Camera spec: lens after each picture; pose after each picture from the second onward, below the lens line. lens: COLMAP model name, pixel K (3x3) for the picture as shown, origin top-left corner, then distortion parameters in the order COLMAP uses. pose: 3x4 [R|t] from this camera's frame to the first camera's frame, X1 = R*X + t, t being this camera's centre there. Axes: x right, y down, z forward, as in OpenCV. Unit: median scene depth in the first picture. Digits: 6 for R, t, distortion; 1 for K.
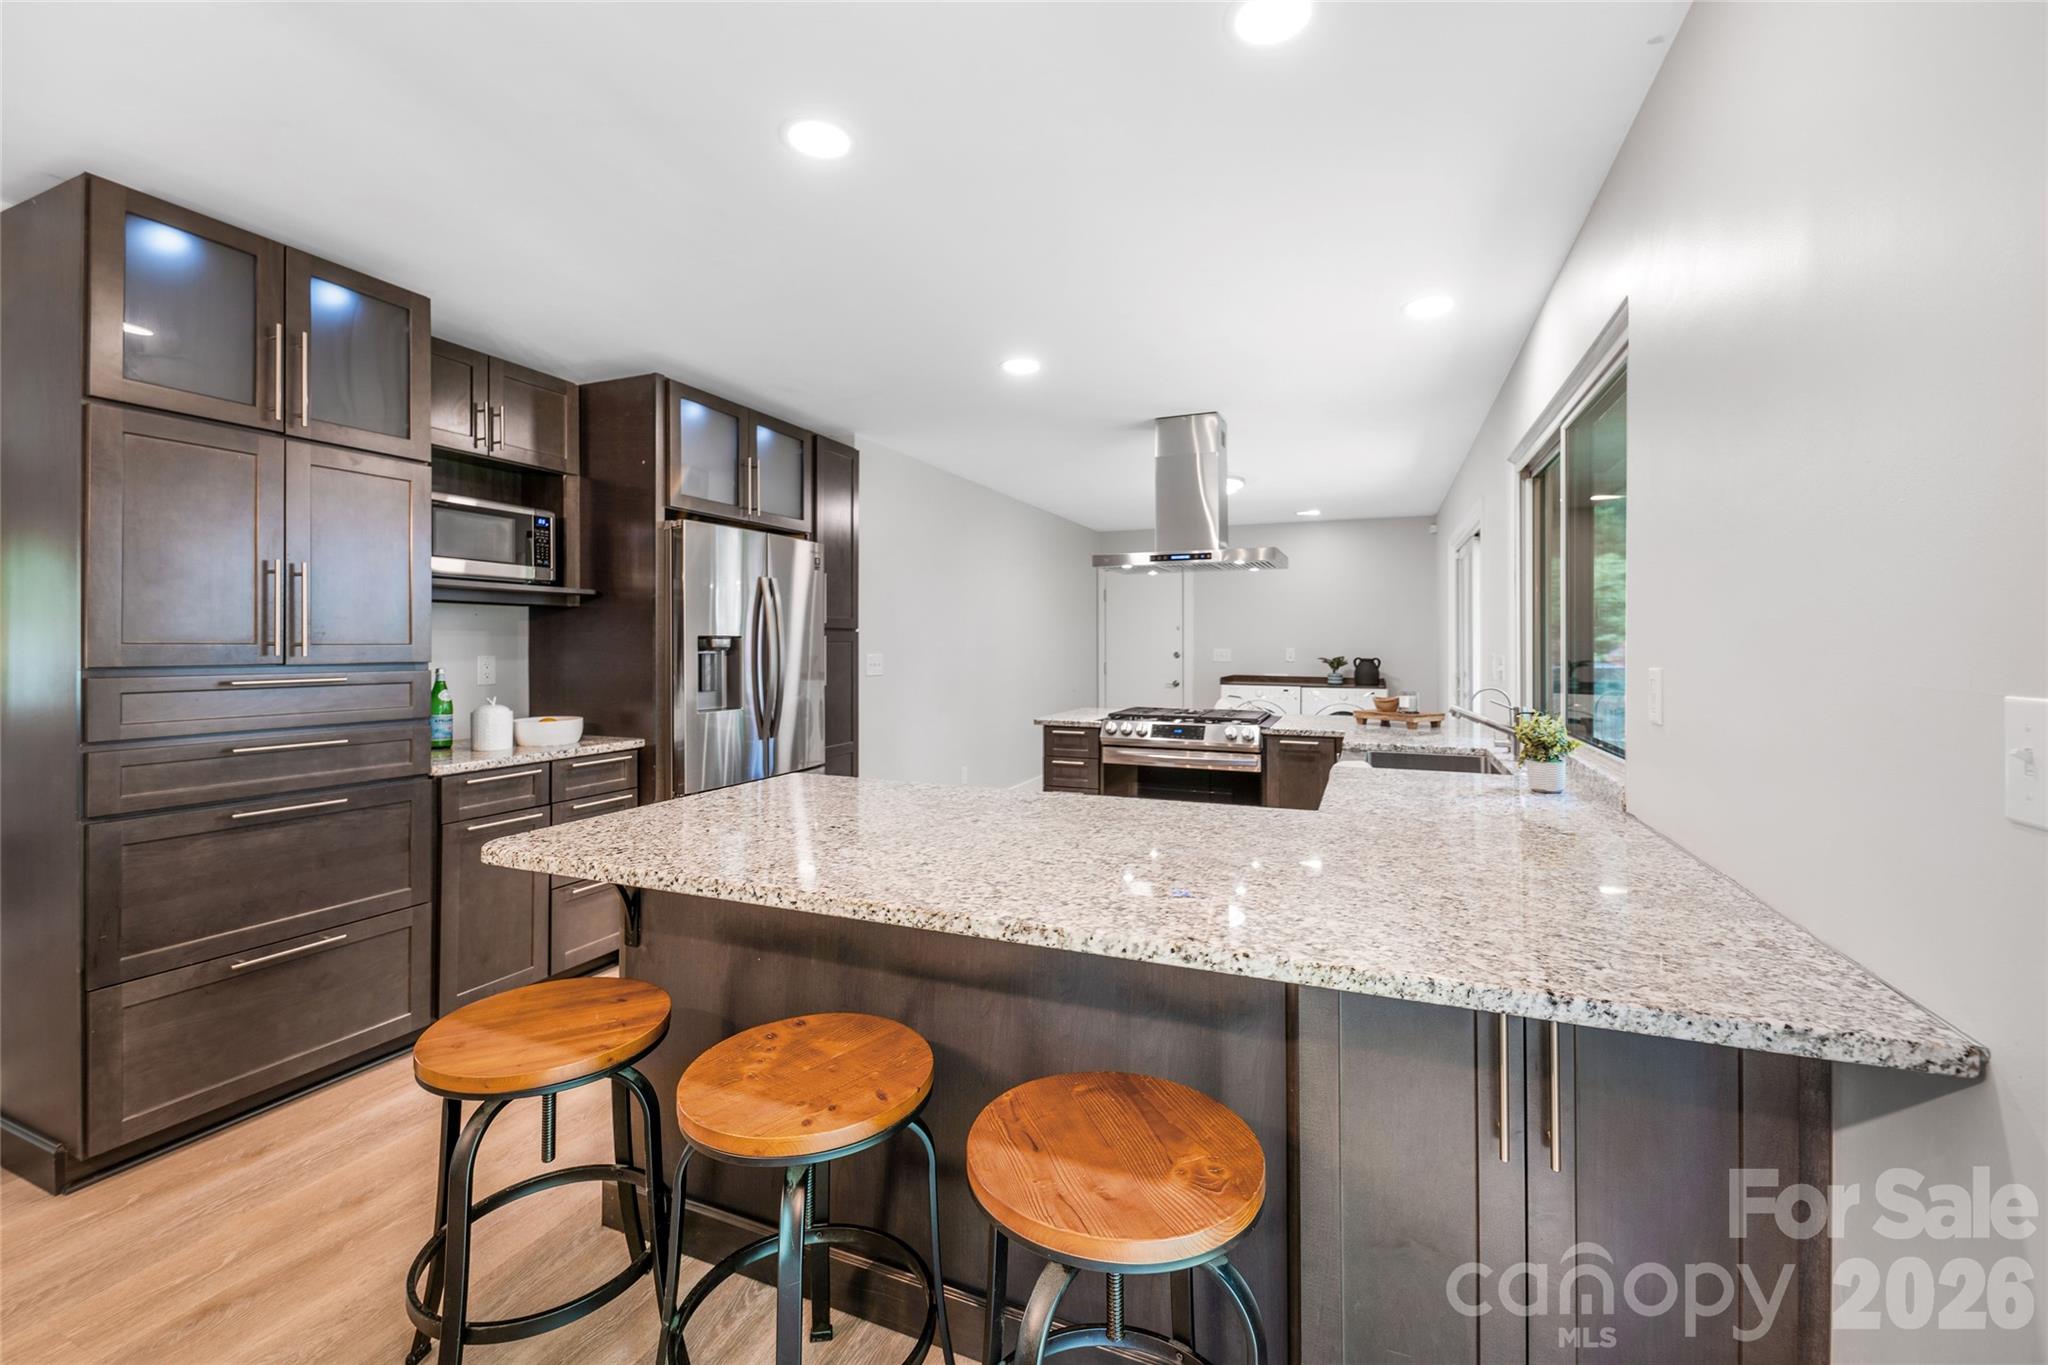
lens RADIAL K [[831.2, 0, 1026.0], [0, 831.2, 642.0], [0, 0, 1]] dist [0.012756, -0.002770]
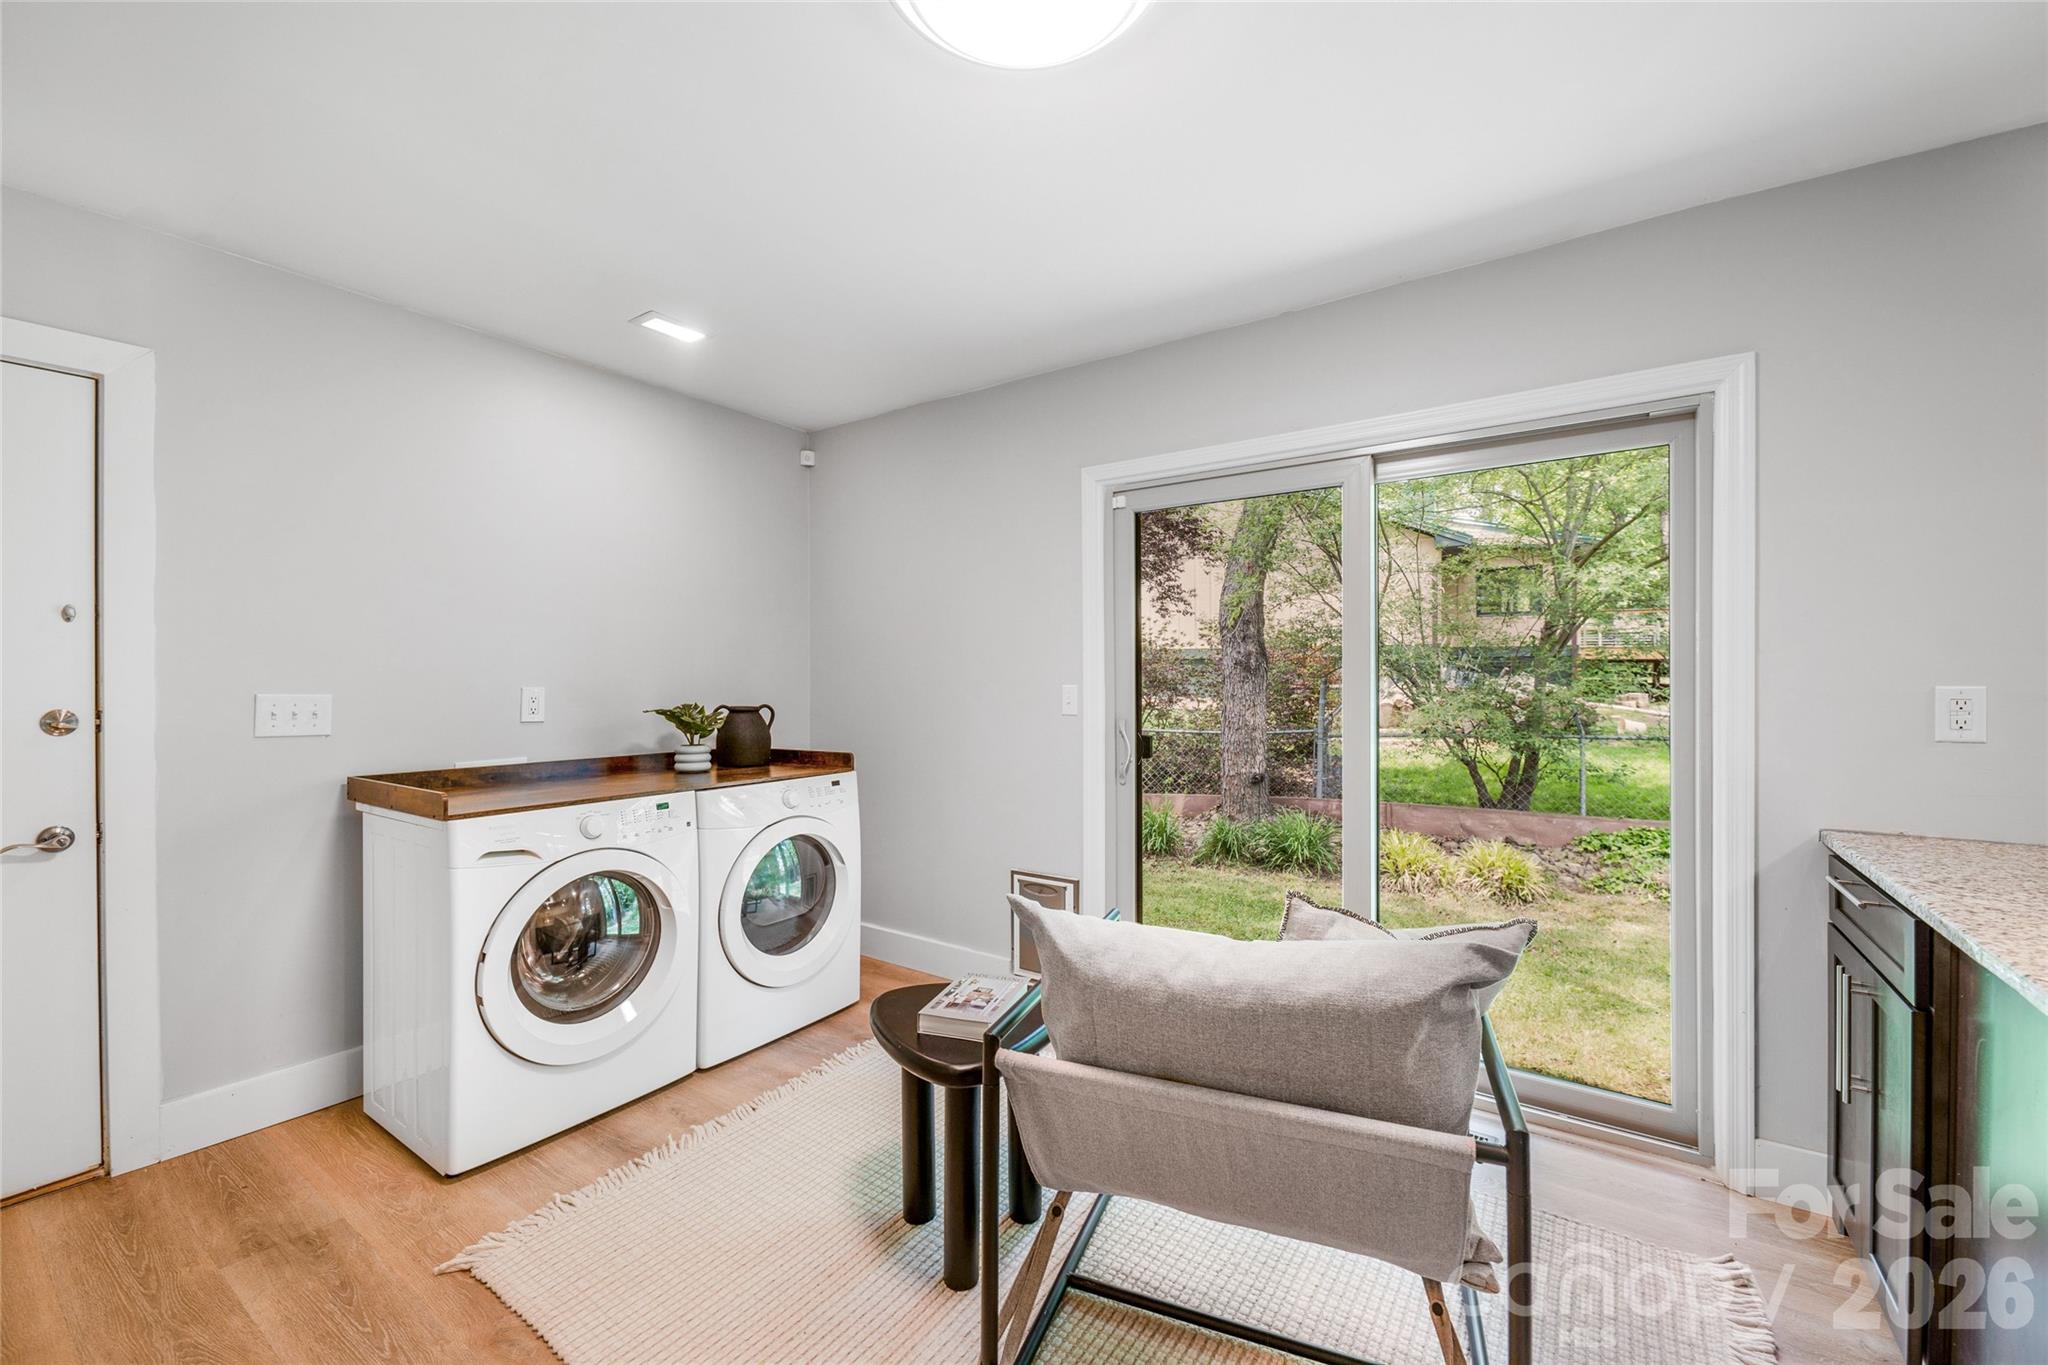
lens RADIAL K [[831.2, 0, 1015.7], [0, 831.2, 679.9], [0, 0, 1]] dist [0.012756, -0.002770]
pose [[0.220003, -0.009632, 0.975452, -0.003563], [0.004169, 0.999951, 0.008934, 0.004293], [-0.975490, 0.002101, 0.220033, 1.687179]]
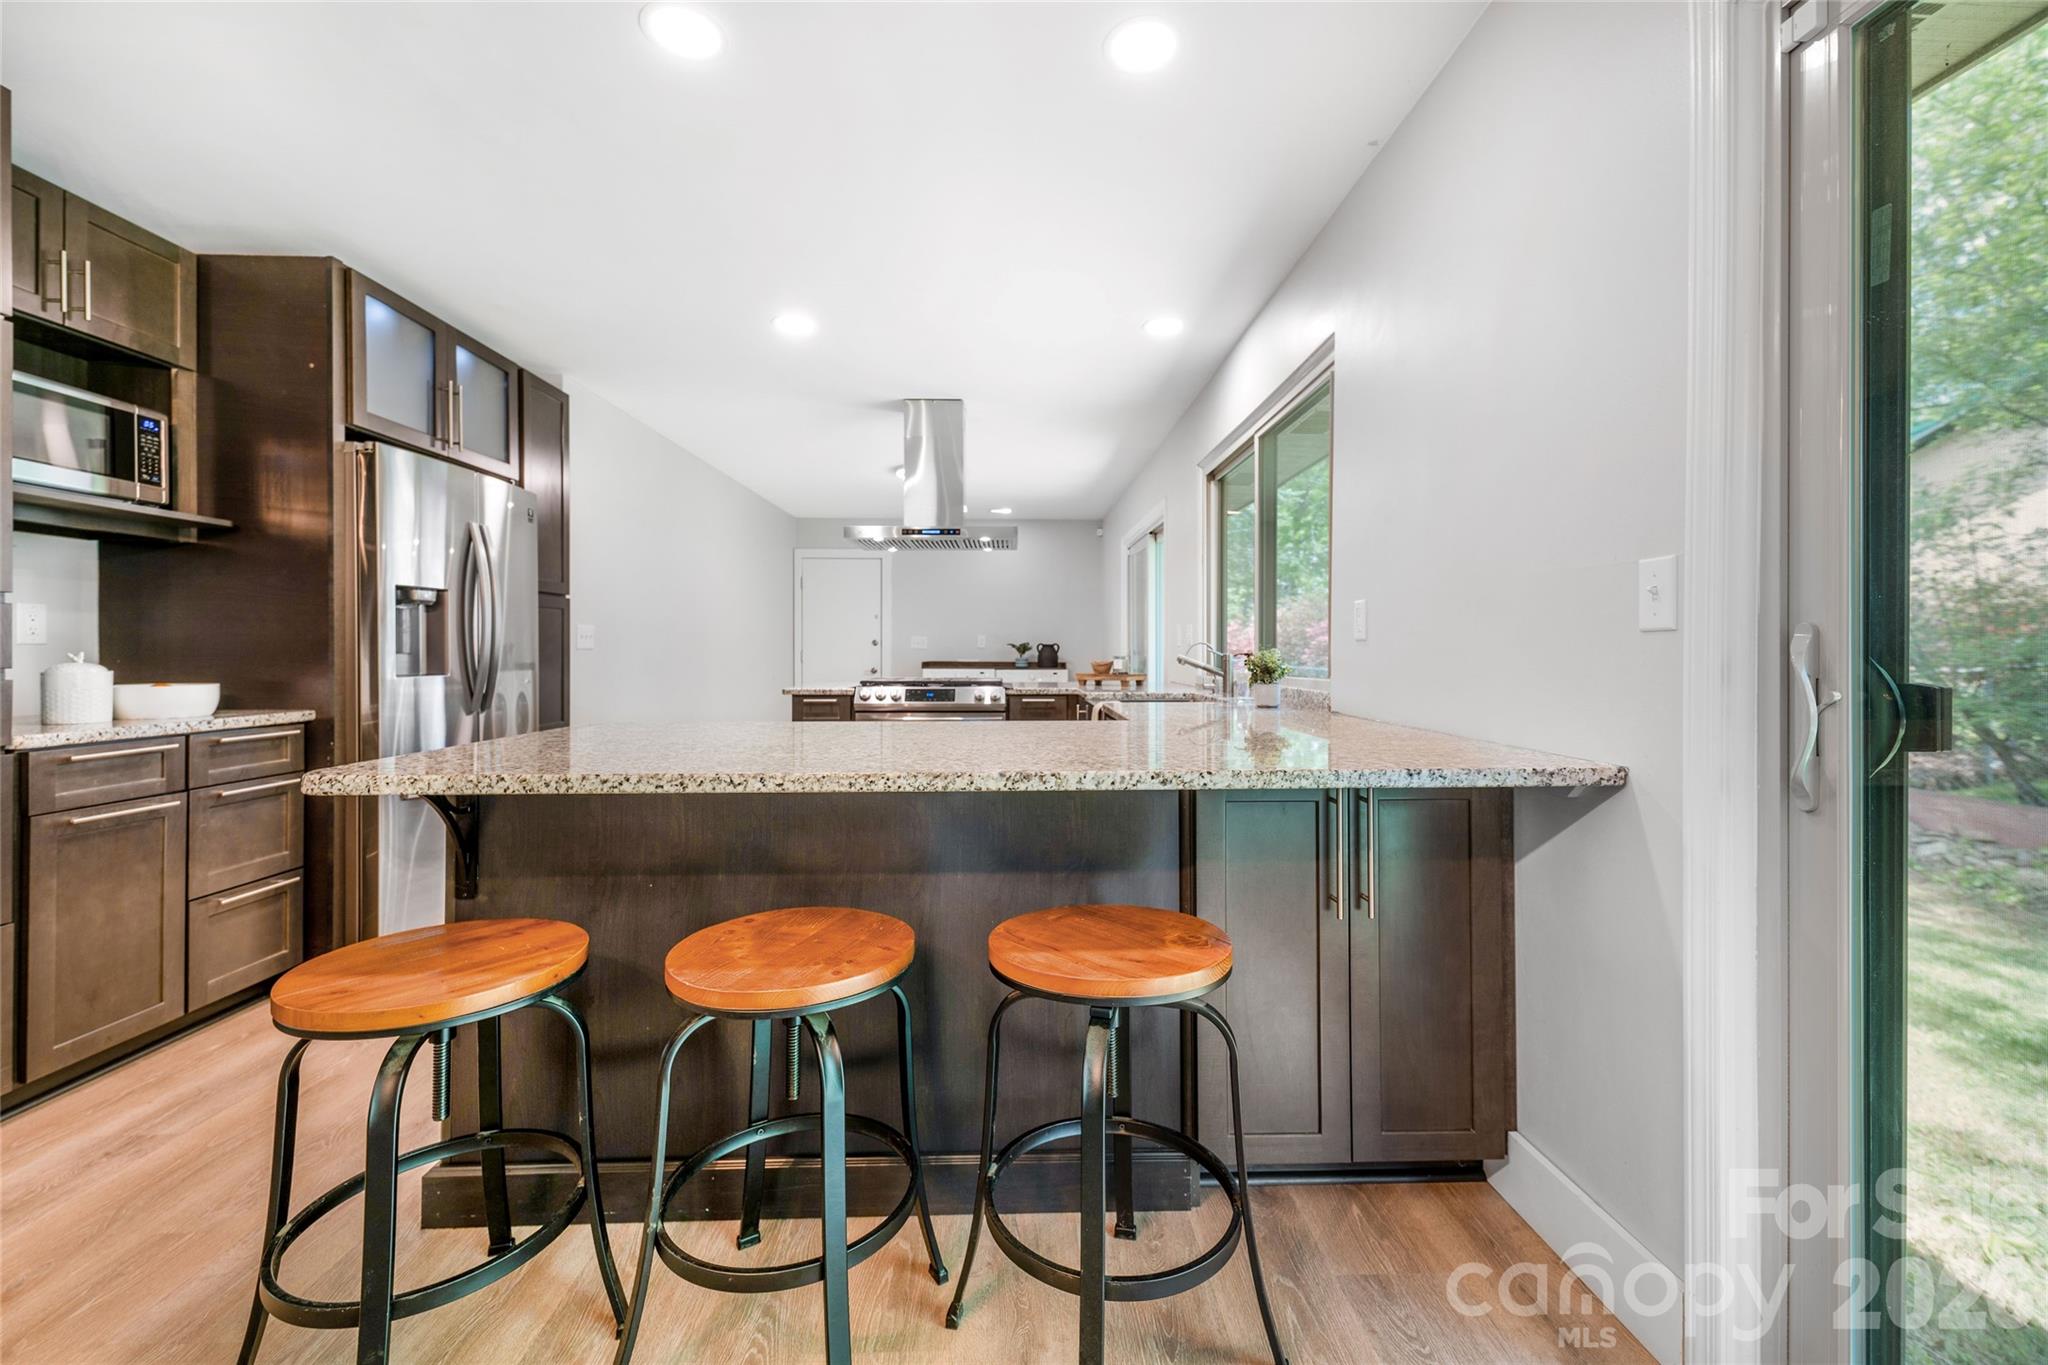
lens RADIAL K [[831.2, 0, 1026.6], [0, 831.2, 650.0], [0, 0, 1]] dist [0.012756, -0.002770]
pose [[0.913341, 0.000153, 0.407196, -0.161772], [-0.001203, 0.999997, 0.002324, 0.056372], [-0.407194, -0.002612, 0.913338, -0.019950]]
